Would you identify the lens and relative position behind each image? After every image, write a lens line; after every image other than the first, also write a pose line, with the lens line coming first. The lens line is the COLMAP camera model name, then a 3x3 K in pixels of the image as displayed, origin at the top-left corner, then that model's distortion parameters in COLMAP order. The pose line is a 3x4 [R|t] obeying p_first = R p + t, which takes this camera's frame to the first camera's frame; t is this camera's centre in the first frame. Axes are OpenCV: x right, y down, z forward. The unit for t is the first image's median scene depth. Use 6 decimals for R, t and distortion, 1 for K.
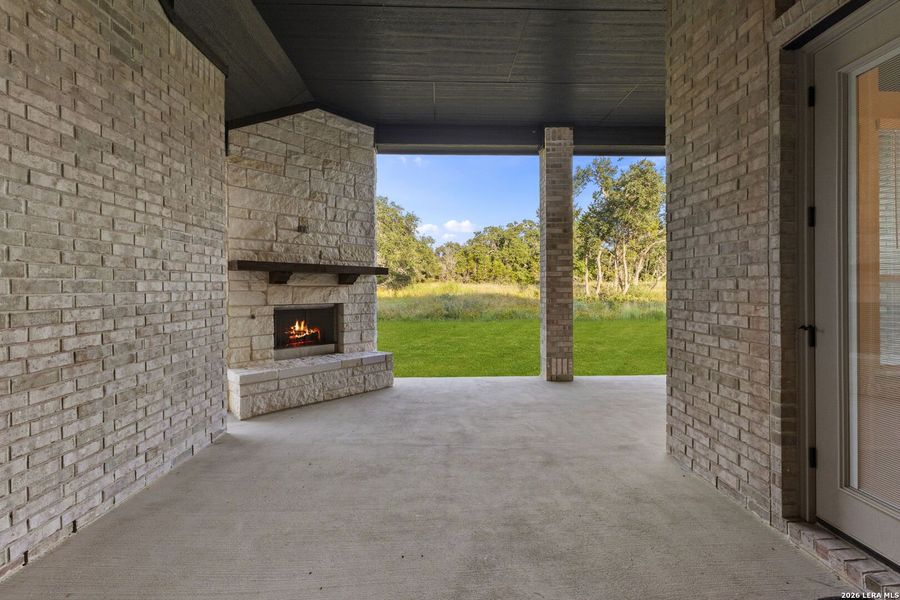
lens RADIAL K [[388.8, 0, 450.5], [0, 388.8, 289.7], [0, 0, 1]] dist [0.001285, -0.000014]
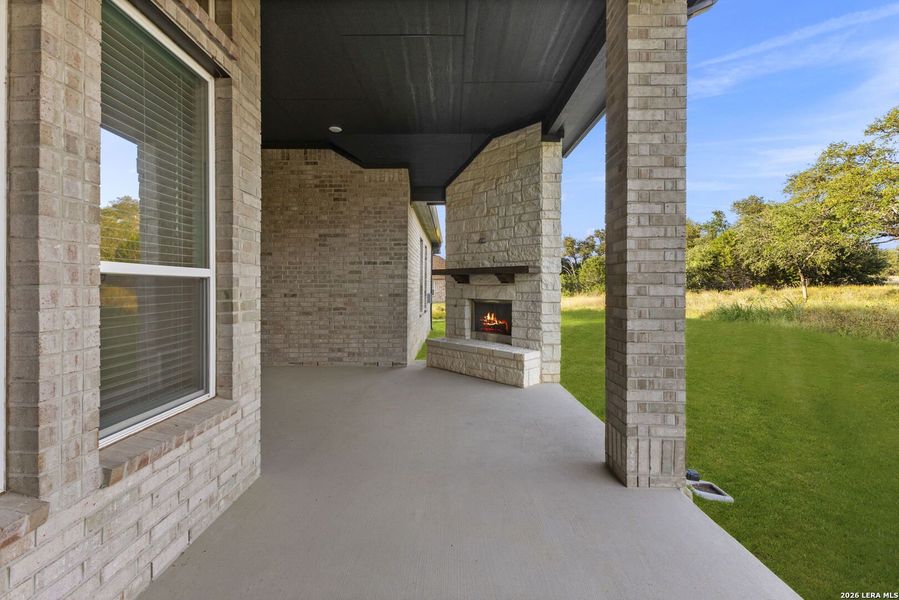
lens RADIAL K [[388.4, 0, 450.0], [0, 388.4, 289.7], [0, 0, 1]] dist [0.001285, -0.000014]
pose [[-0.032559, 0.006296, -0.999450, 0.878347], [-0.005296, 0.999965, 0.006472, -0.001769], [0.999456, 0.005504, -0.032524, 0.907354]]
